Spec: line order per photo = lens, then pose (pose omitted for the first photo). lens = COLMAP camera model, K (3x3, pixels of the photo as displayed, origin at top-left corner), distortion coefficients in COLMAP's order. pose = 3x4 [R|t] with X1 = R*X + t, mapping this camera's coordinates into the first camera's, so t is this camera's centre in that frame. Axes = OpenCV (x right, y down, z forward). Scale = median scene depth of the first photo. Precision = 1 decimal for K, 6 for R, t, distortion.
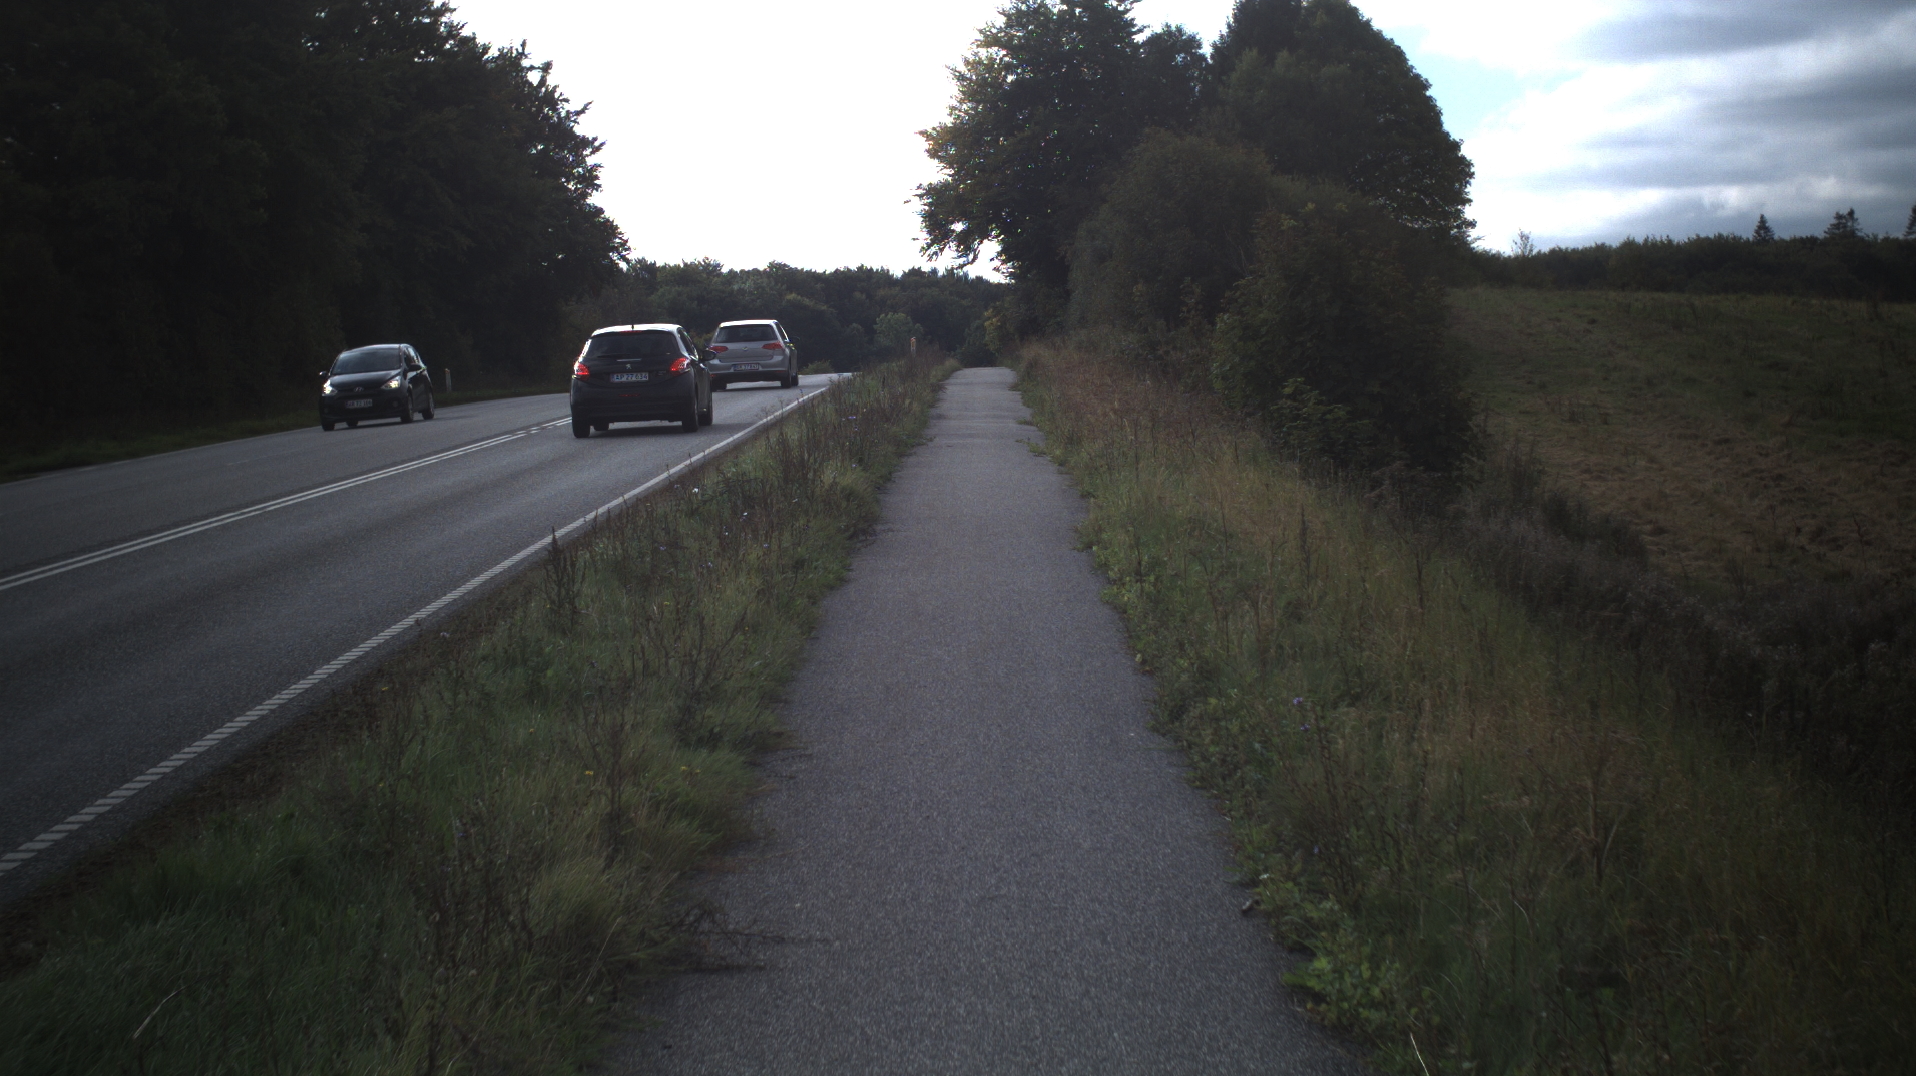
lens RADIAL K [[5782.5, 0, 955.7], [0, 5782.5, 540.7], [0, 0, 1]] dist [-0.418212, 0.000000]
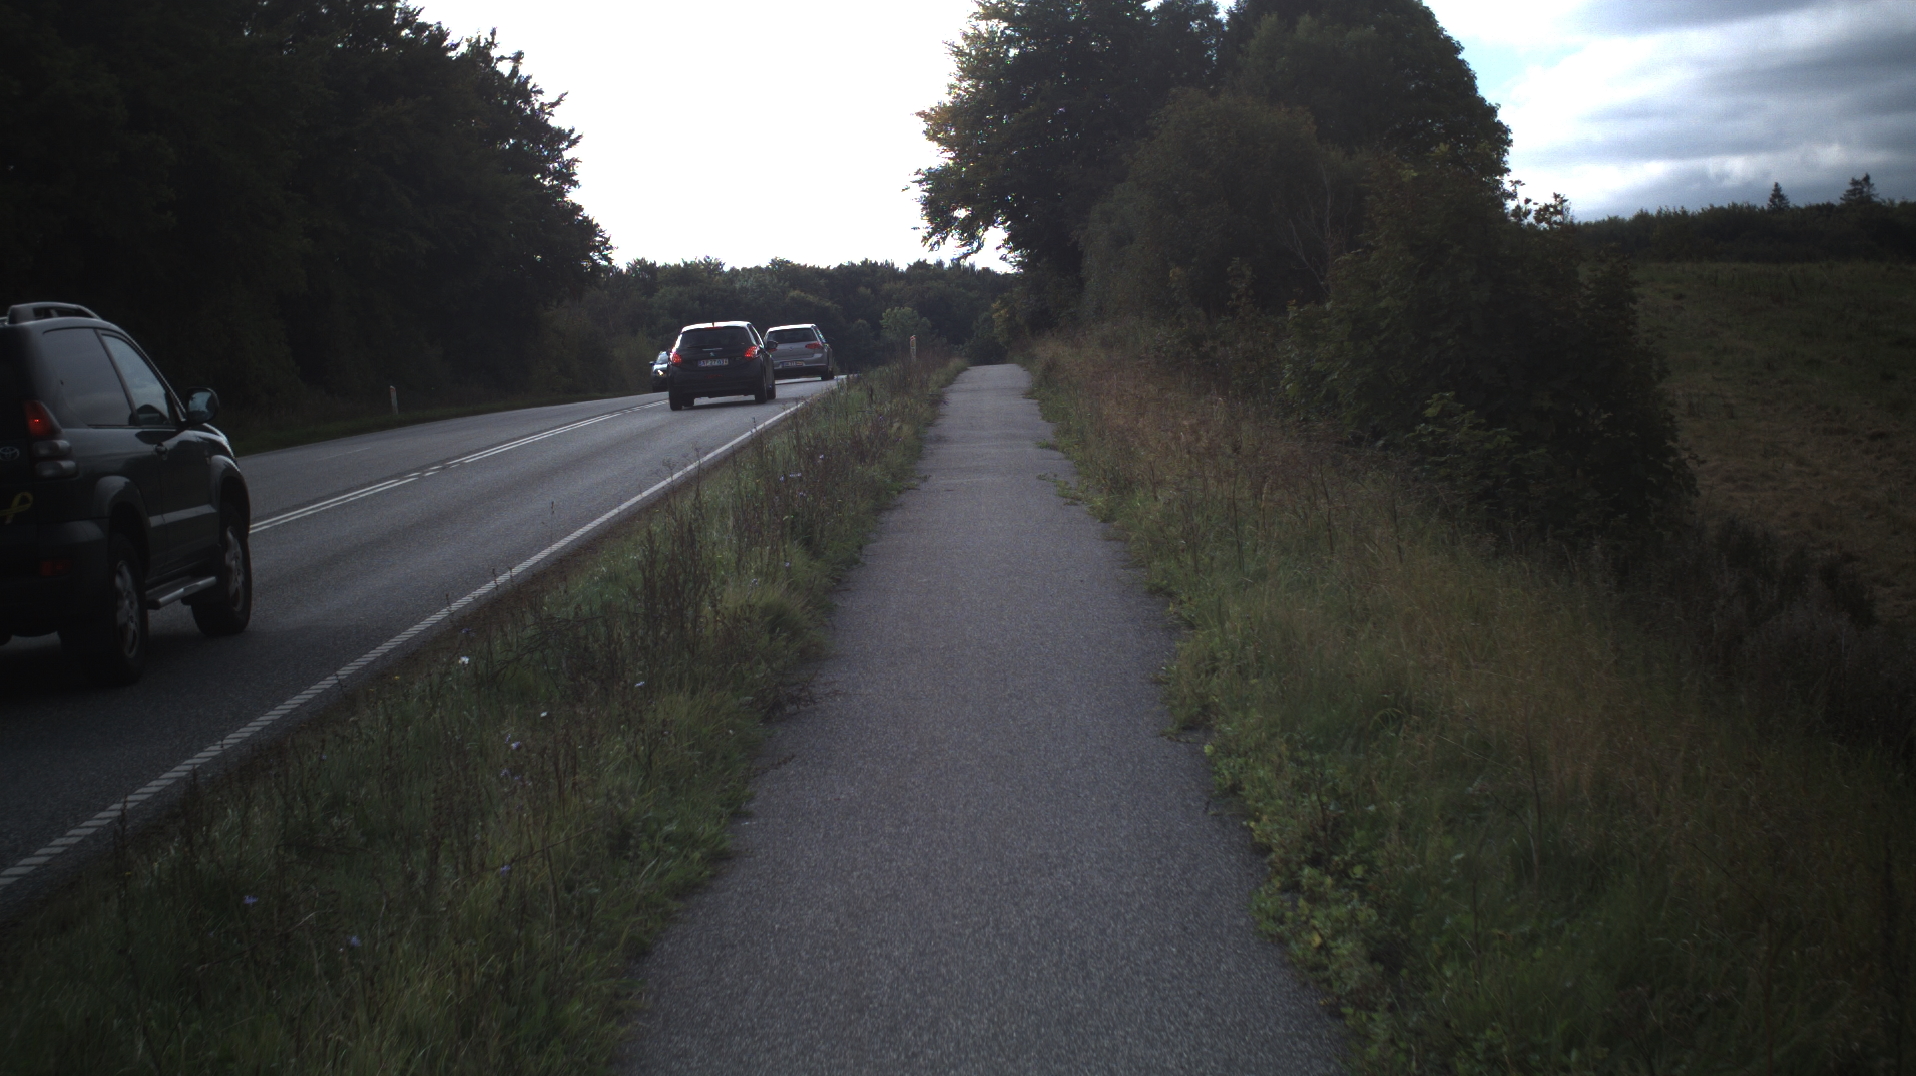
lens RADIAL K [[5609.1, 0, 957.2], [0, 5609.1, 538.4], [0, 0, 1]] dist [-0.453791, 0.000000]
pose [[0.999586, -0.028649, -0.002484, 0.000572], [0.028655, 0.999587, 0.002299, -0.004243], [0.002417, -0.002369, 0.999994, 0.100699]]
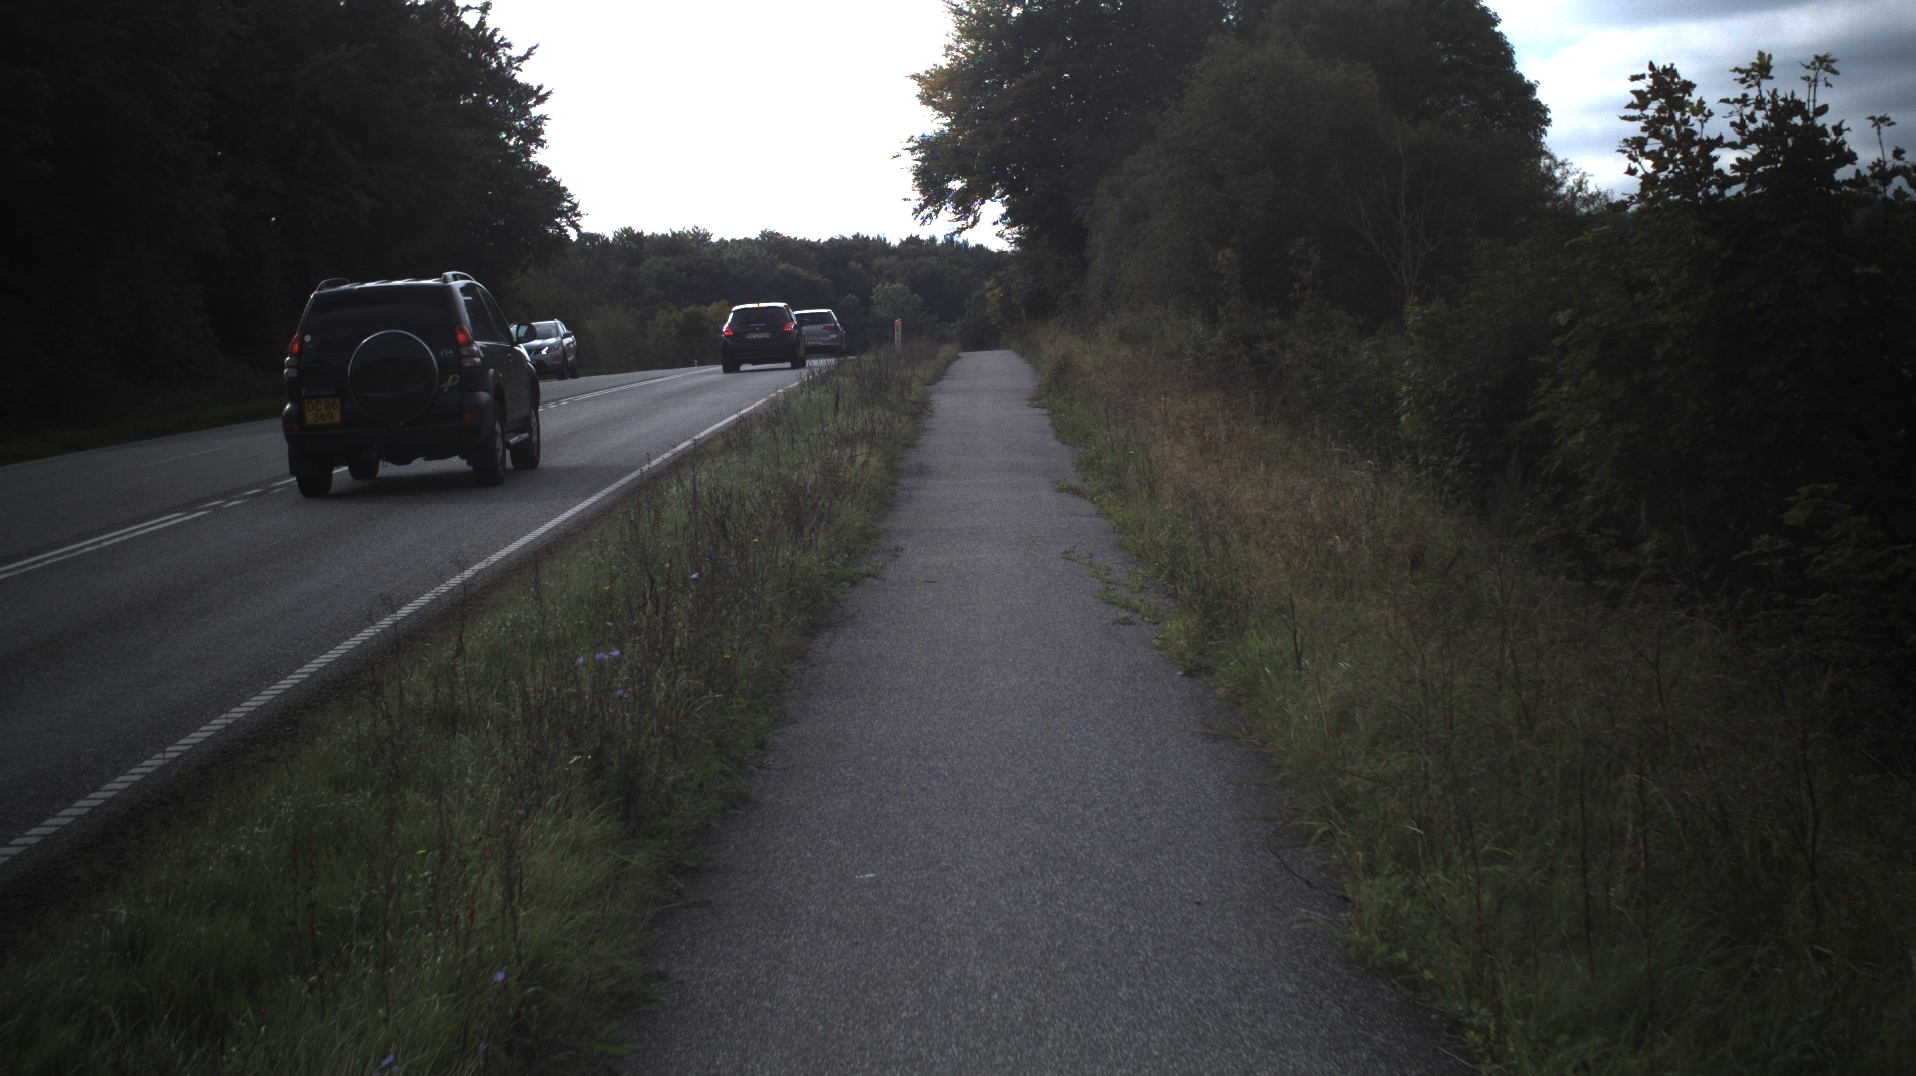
lens RADIAL K [[5609.1, 0, 962.7], [0, 5609.1, 532.3], [0, 0, 1]] dist [-0.453791, 0.000000]
pose [[0.999985, -0.005455, 0.000823, 0.000481], [0.005451, 0.999970, 0.005416, -0.007825], [-0.000852, -0.005412, 0.999985, 0.180931]]
